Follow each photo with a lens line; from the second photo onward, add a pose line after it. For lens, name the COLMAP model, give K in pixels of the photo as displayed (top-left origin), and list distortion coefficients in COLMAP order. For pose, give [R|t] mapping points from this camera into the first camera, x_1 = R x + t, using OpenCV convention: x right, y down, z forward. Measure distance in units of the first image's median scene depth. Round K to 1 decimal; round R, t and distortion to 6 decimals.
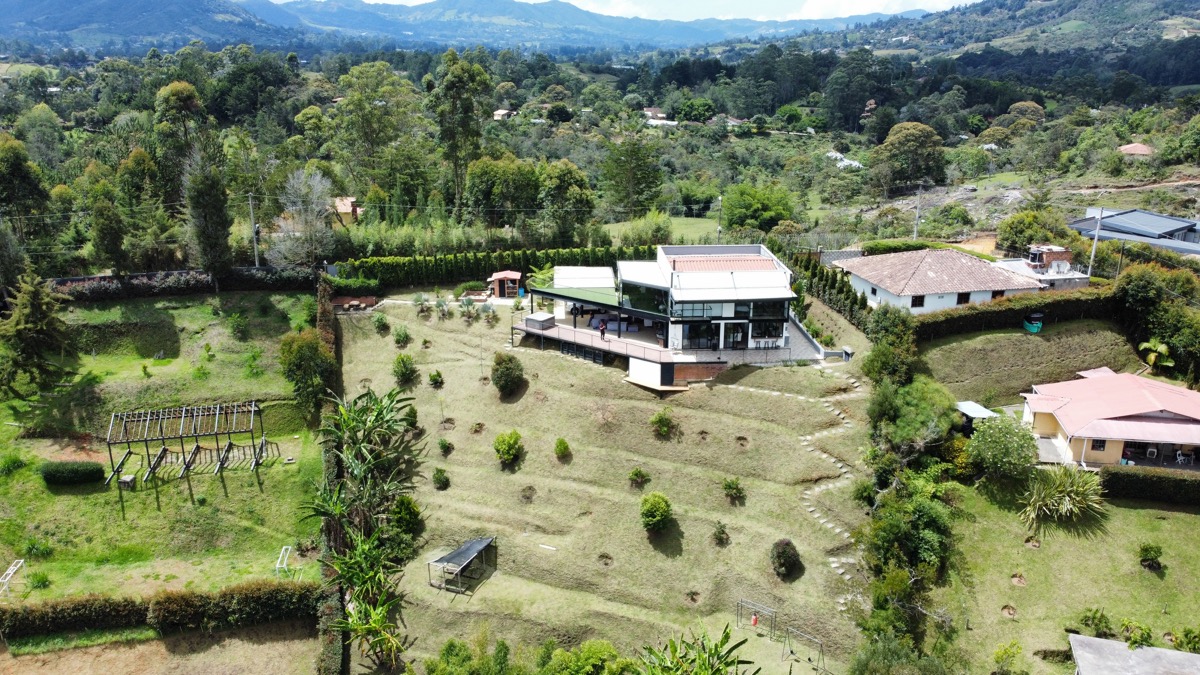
lens RADIAL K [[905.4, 0, 600.0], [0, 905.4, 337.5], [0, 0, 1]] dist [-0.001809, -0.002291]
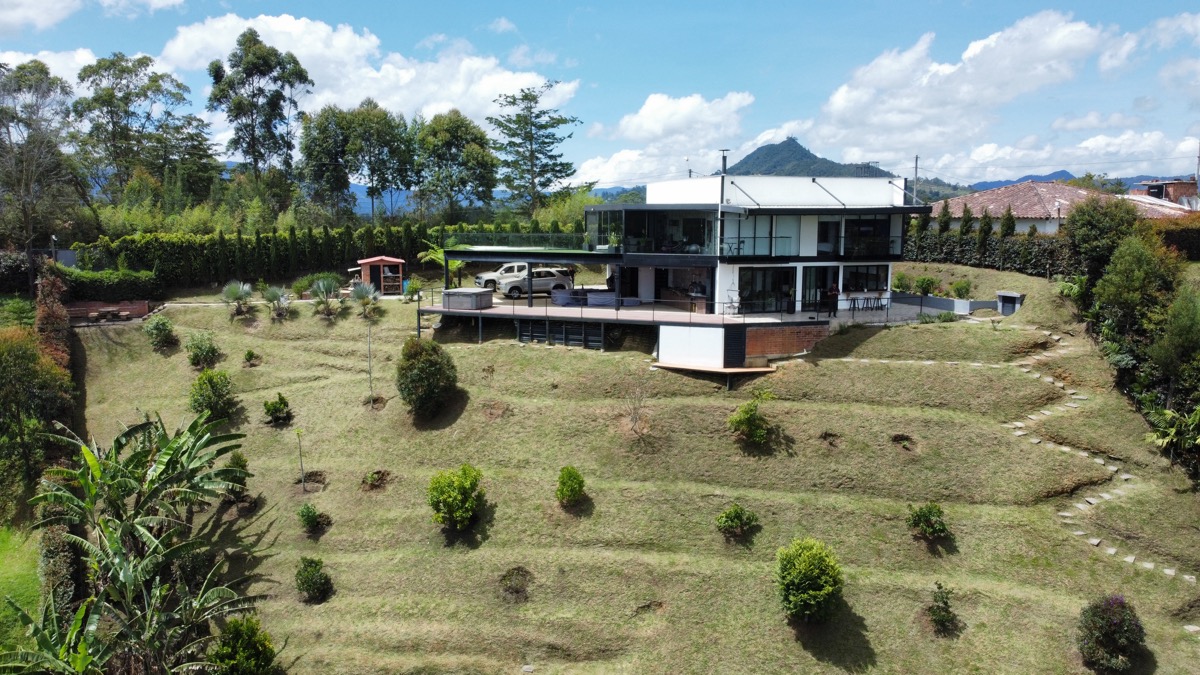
lens RADIAL K [[905.4, 0, 600.0], [0, 905.4, 337.5], [0, 0, 1]] dist [-0.001809, -0.002291]
pose [[0.965880, -0.029298, 0.257328, -0.146779], [0.074435, 0.983064, -0.167468, 0.119660], [-0.248064, 0.180908, 0.951702, 0.471271]]
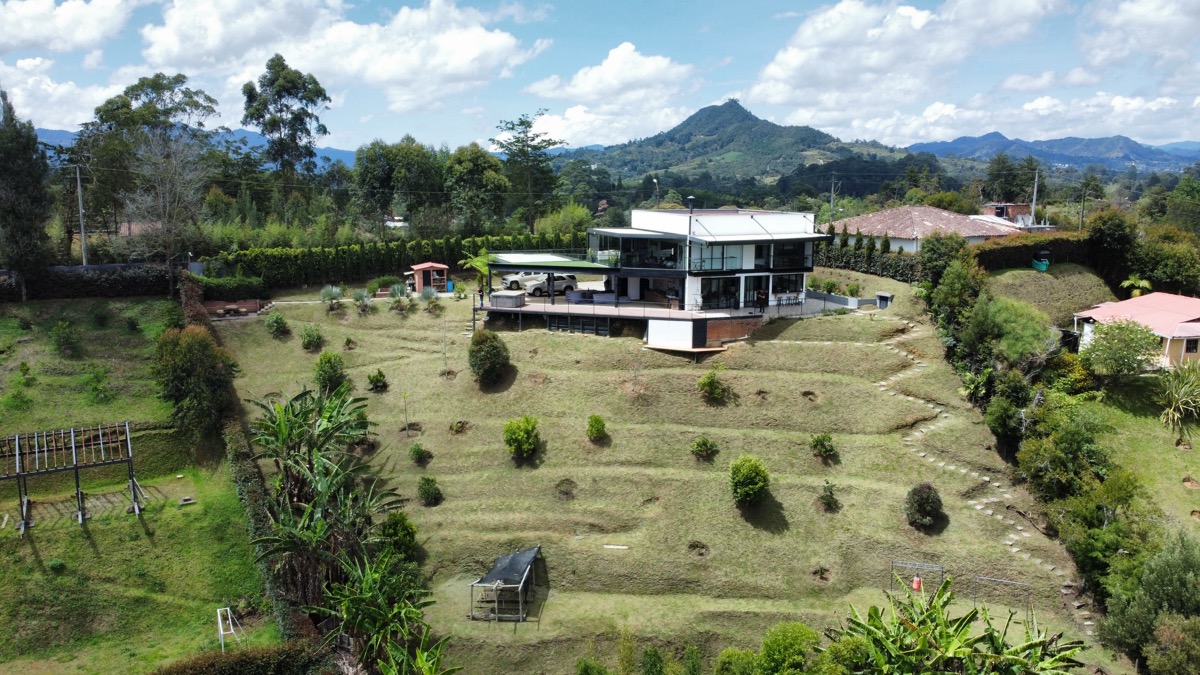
lens RADIAL K [[905.4, 0, 600.0], [0, 905.4, 337.5], [0, 0, 1]] dist [-0.001809, -0.002291]
pose [[0.947780, -0.051532, 0.314734, -0.267805], [0.093838, 0.988235, -0.120775, 0.132516], [-0.304808, 0.144002, 0.941465, 0.236004]]
